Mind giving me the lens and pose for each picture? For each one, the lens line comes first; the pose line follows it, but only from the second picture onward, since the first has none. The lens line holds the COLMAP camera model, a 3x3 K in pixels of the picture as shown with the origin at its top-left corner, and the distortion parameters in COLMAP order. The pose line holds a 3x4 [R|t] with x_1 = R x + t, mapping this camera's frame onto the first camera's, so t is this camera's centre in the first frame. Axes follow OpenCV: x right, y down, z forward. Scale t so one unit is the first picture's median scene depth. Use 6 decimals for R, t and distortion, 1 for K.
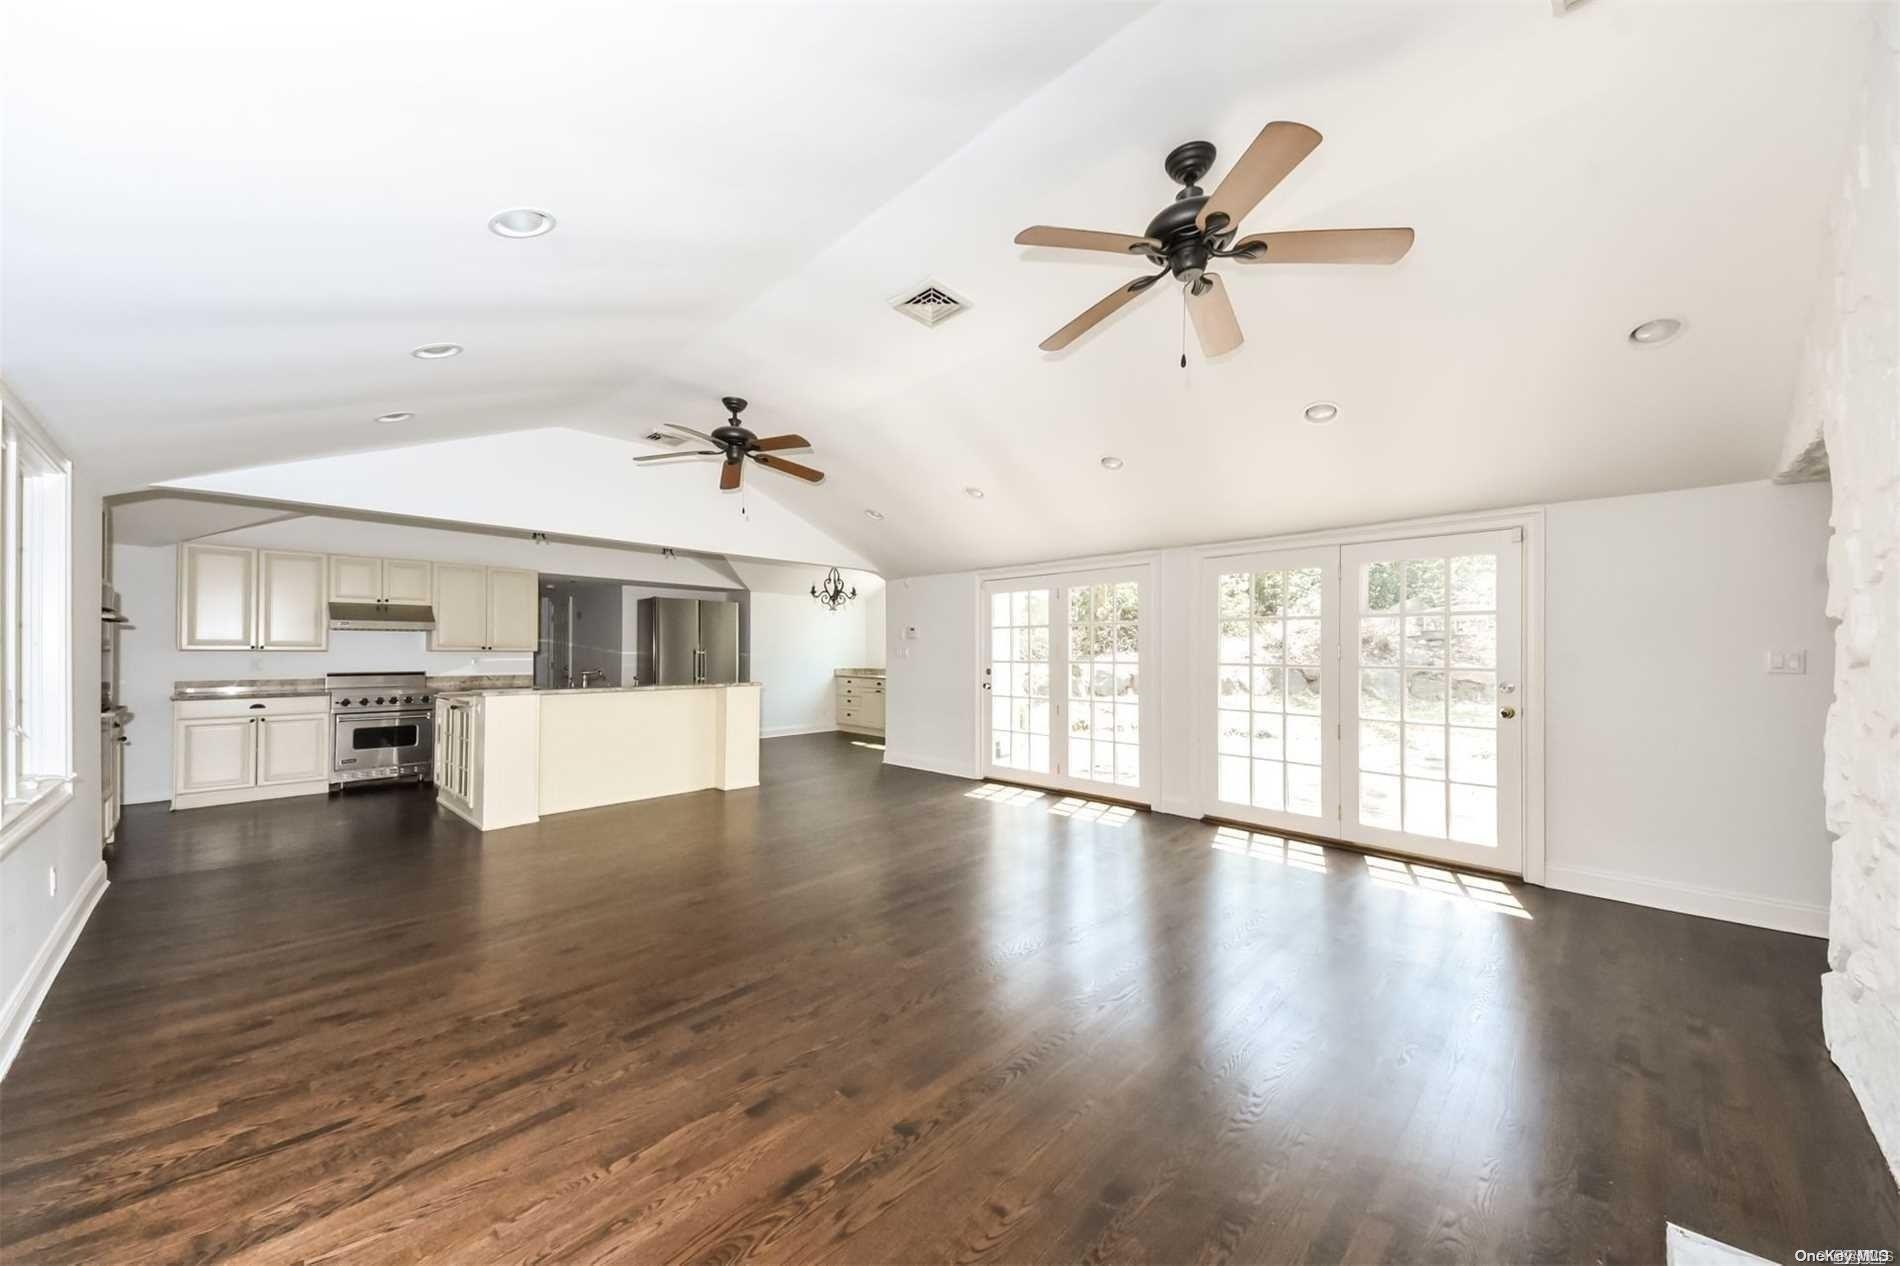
lens RADIAL K [[704.4, 0, 947.9], [0, 704.4, 634.7], [0, 0, 1]] dist [0.090203, -0.038318]
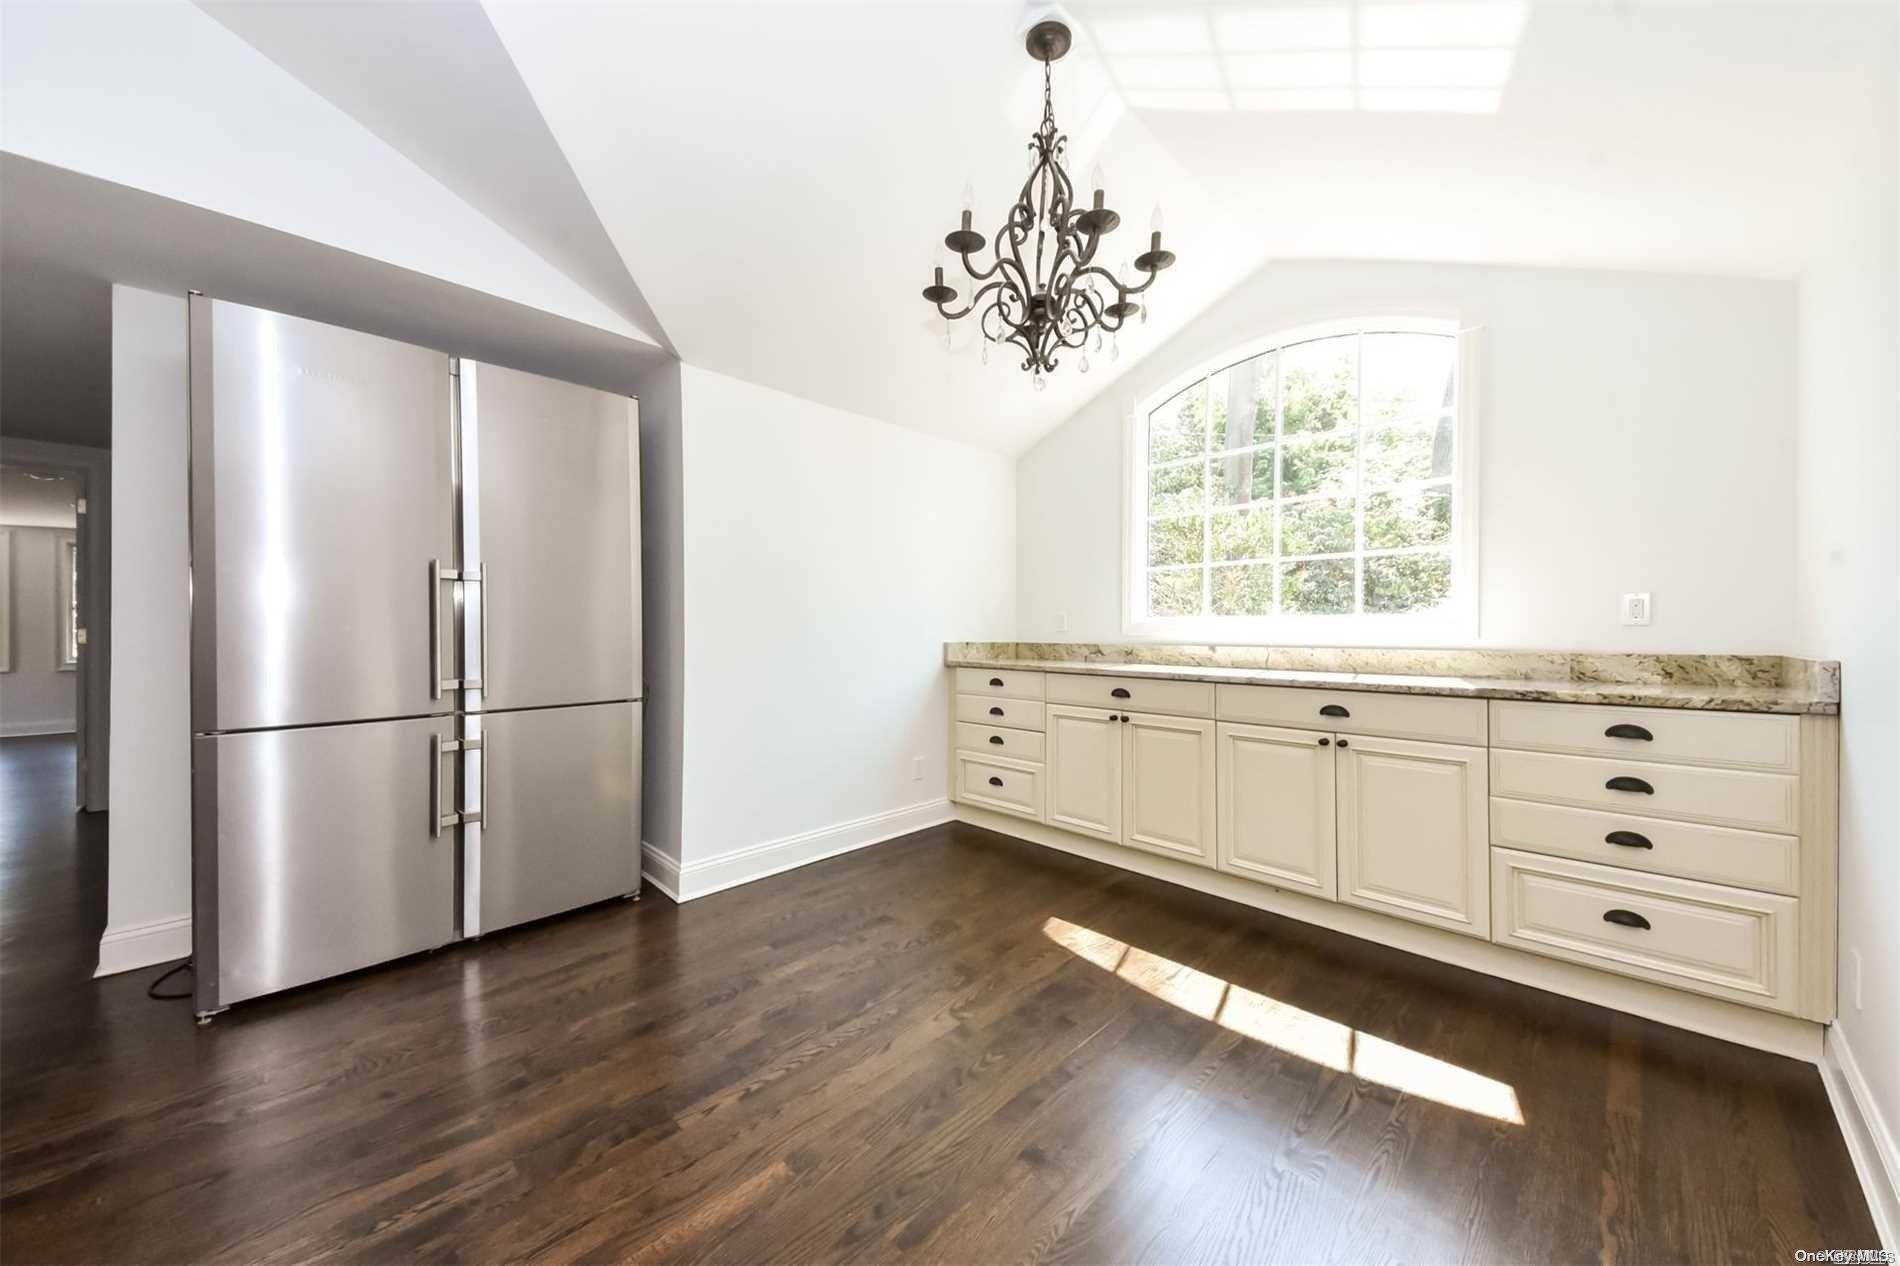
lens RADIAL K [[704.4, 0, 947.9], [0, 704.4, 634.7], [0, 0, 1]] dist [0.090203, -0.038318]
pose [[0.999944, -0.007787, 0.007167, -0.255370], [0.007569, 0.999523, 0.029928, 0.052587], [-0.007397, -0.029872, 0.999526, 1.033012]]
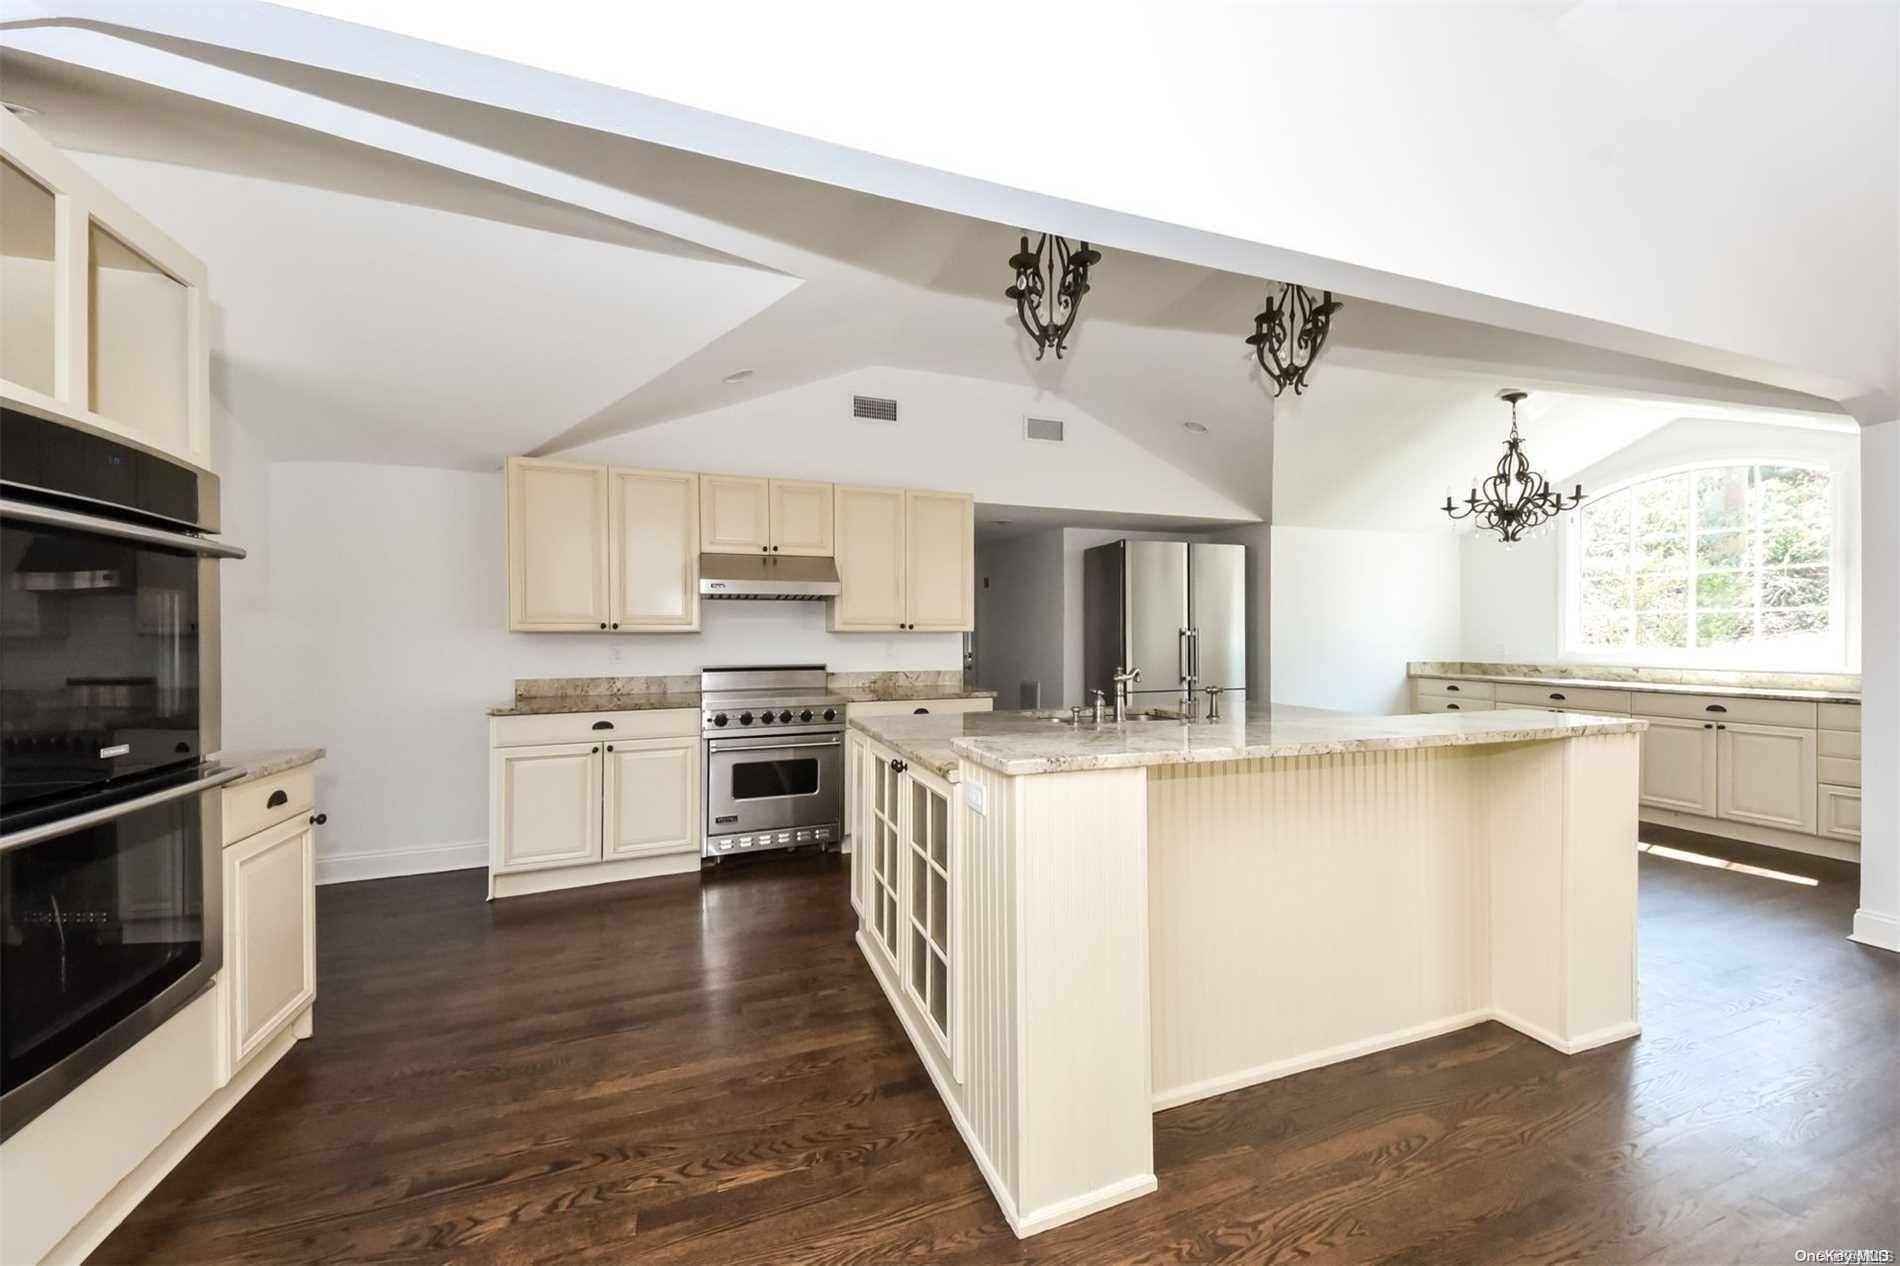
lens RADIAL K [[704.4, 0, 947.9], [0, 704.4, 634.7], [0, 0, 1]] dist [0.090203, -0.038318]
pose [[0.907320, -0.007969, -0.420366, -0.393451], [0.016326, 0.999734, 0.016286, 0.017613], [0.420124, -0.021639, 0.907209, 0.530461]]
